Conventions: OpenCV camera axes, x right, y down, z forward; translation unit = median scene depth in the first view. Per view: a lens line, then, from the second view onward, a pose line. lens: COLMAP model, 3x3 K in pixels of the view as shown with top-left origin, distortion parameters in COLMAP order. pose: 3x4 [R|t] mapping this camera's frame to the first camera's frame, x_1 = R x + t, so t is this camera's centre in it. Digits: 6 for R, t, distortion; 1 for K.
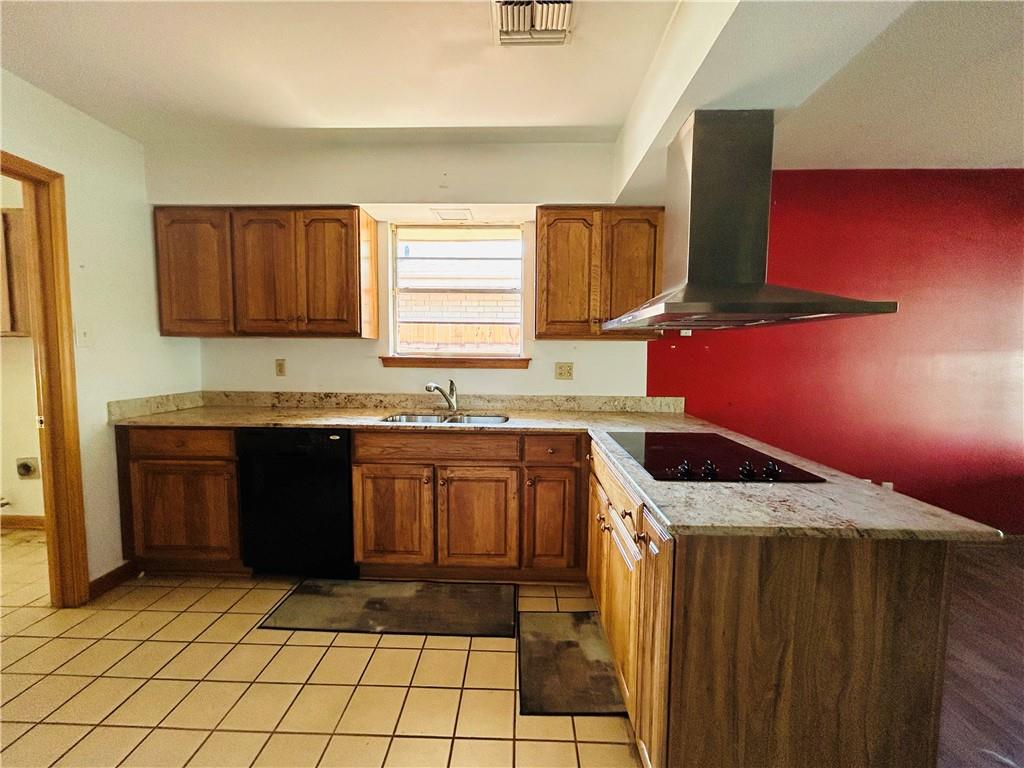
lens RADIAL K [[414.4, 0, 511.6], [0, 414.4, 385.4], [0, 0, 1]] dist [-0.001964, 0.000193]
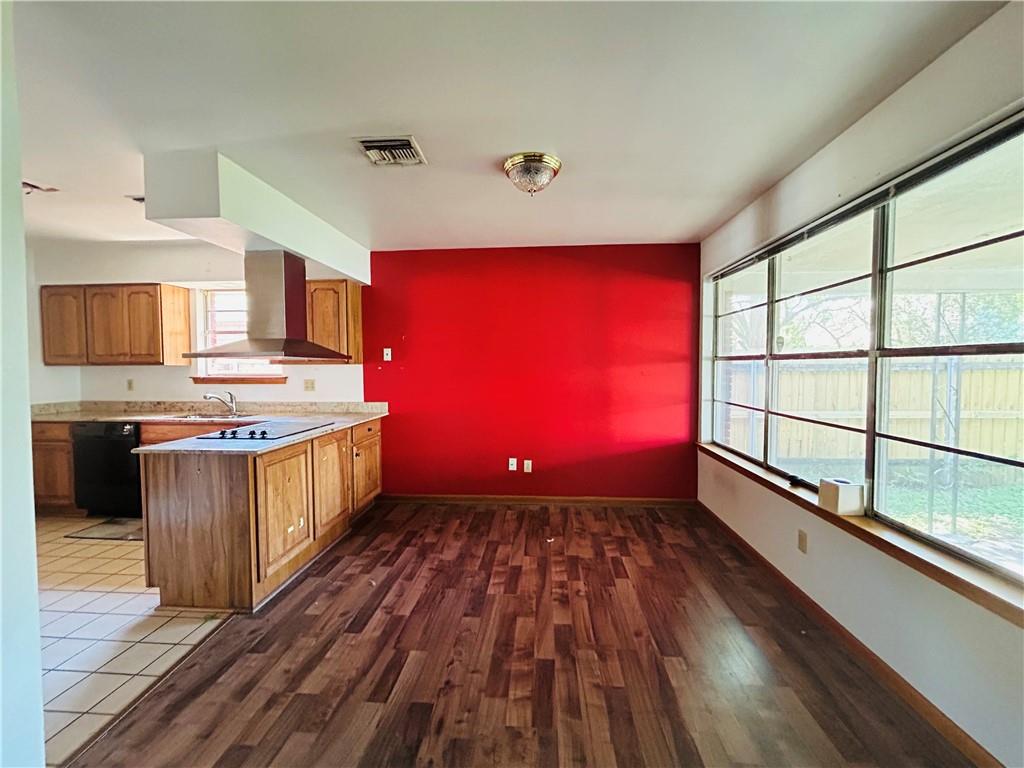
lens RADIAL K [[414.4, 0, 511.6], [0, 414.4, 385.4], [0, 0, 1]] dist [-0.001964, 0.000193]
pose [[0.998818, -0.010115, -0.047542, 1.041646], [0.008557, 0.999423, -0.032863, 0.023510], [0.047847, 0.032418, 0.998329, -0.506318]]
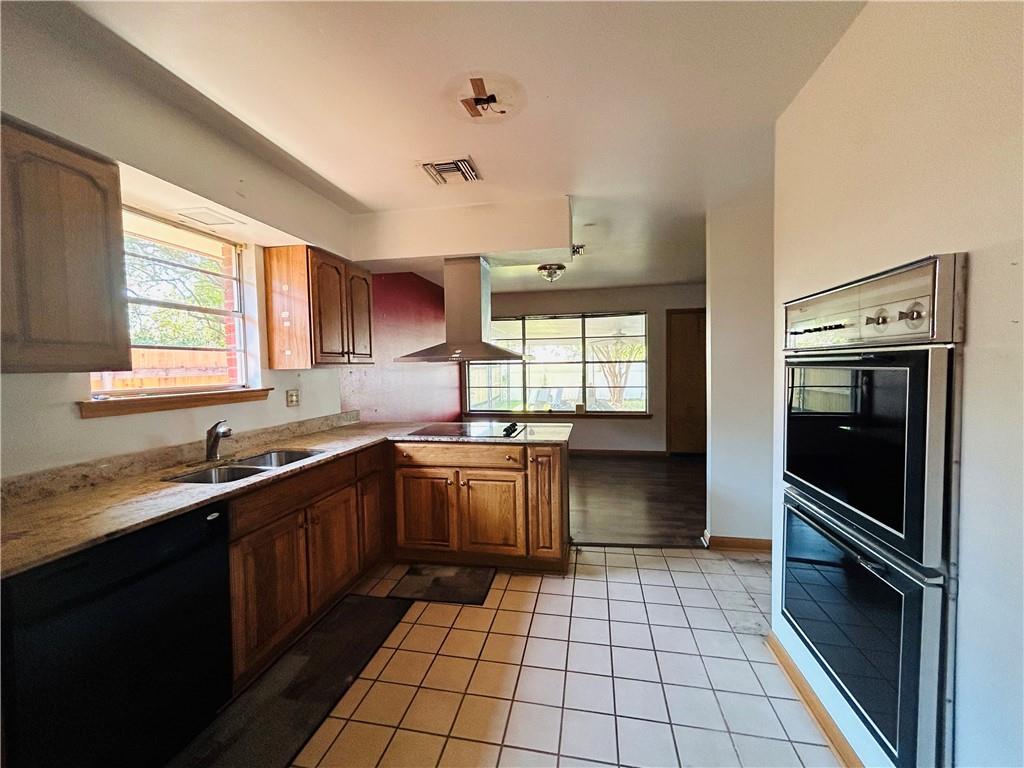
lens RADIAL K [[414.4, 0, 511.6], [0, 414.4, 385.4], [0, 0, 1]] dist [-0.001964, 0.000193]
pose [[0.164030, -0.058486, 0.984720, -0.899946], [0.090390, 0.994932, 0.044036, -0.070974], [-0.982305, 0.081785, 0.168485, 0.327446]]
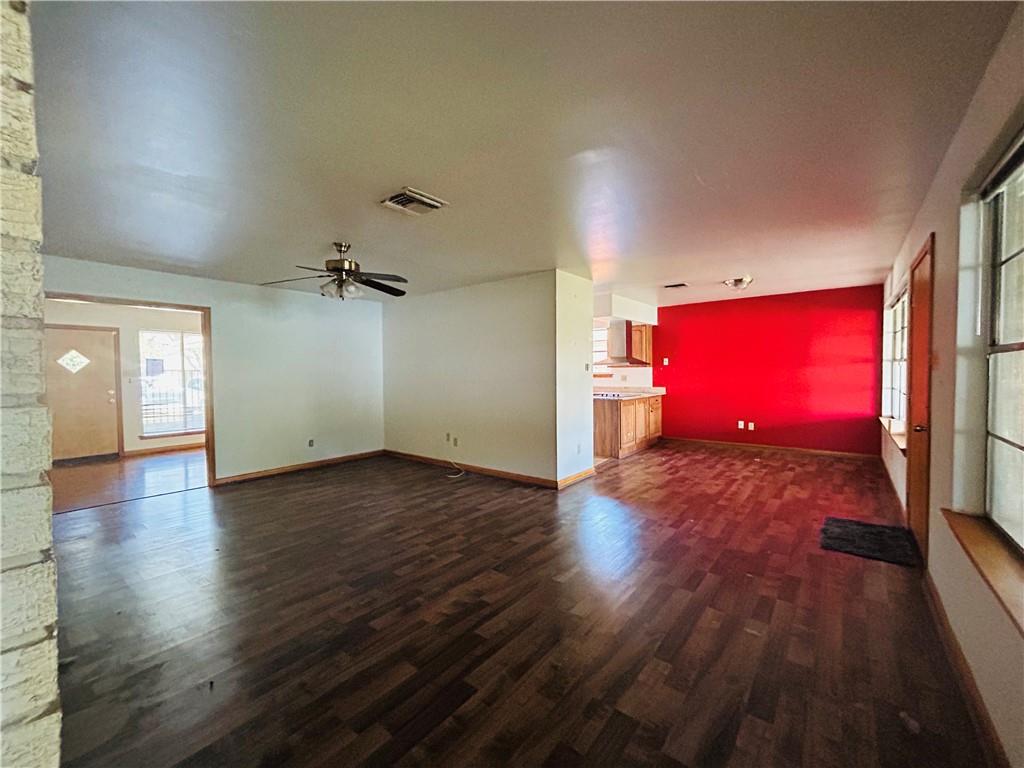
lens RADIAL K [[414.4, 0, 511.6], [0, 414.4, 385.4], [0, 0, 1]] dist [-0.001964, 0.000193]
pose [[0.798760, 0.002623, -0.601644, 1.405716], [-0.027295, 0.999119, -0.031882, 0.147361], [0.601031, 0.041888, 0.798127, -2.018913]]
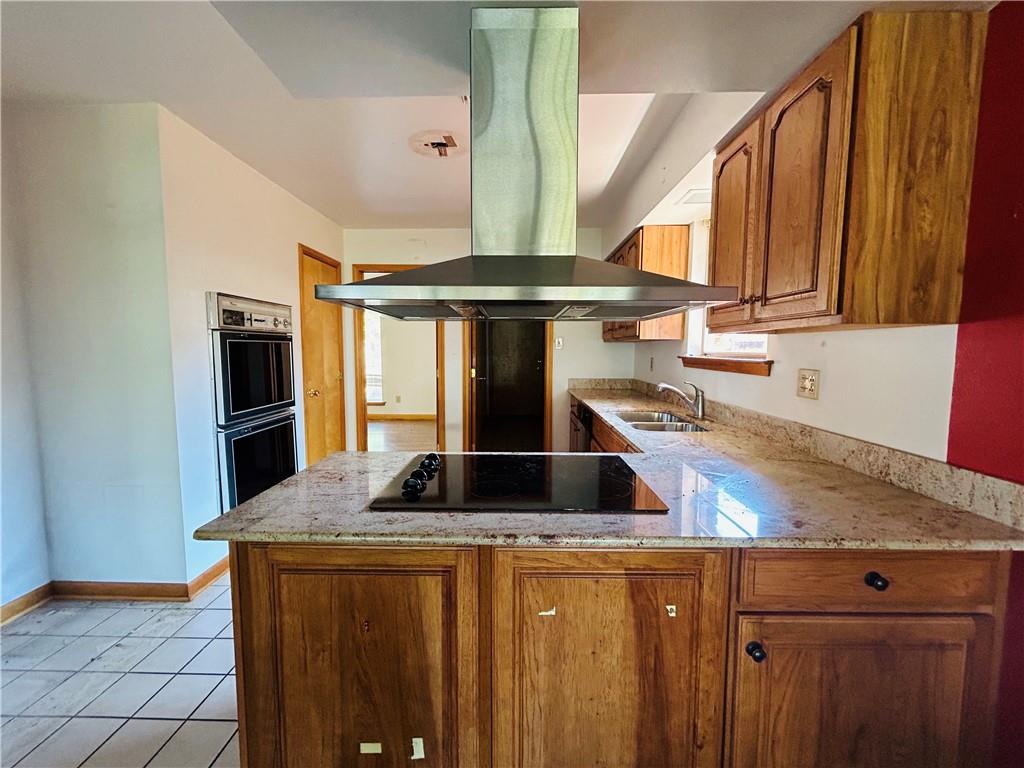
lens RADIAL K [[414.4, 0, 511.6], [0, 414.4, 385.4], [0, 0, 1]] dist [-0.001964, 0.000193]
pose [[0.012400, 0.080486, -0.996679, 0.808330], [-0.076596, 0.993903, 0.079309, -0.053328], [0.996985, 0.075358, 0.018489, 0.640051]]
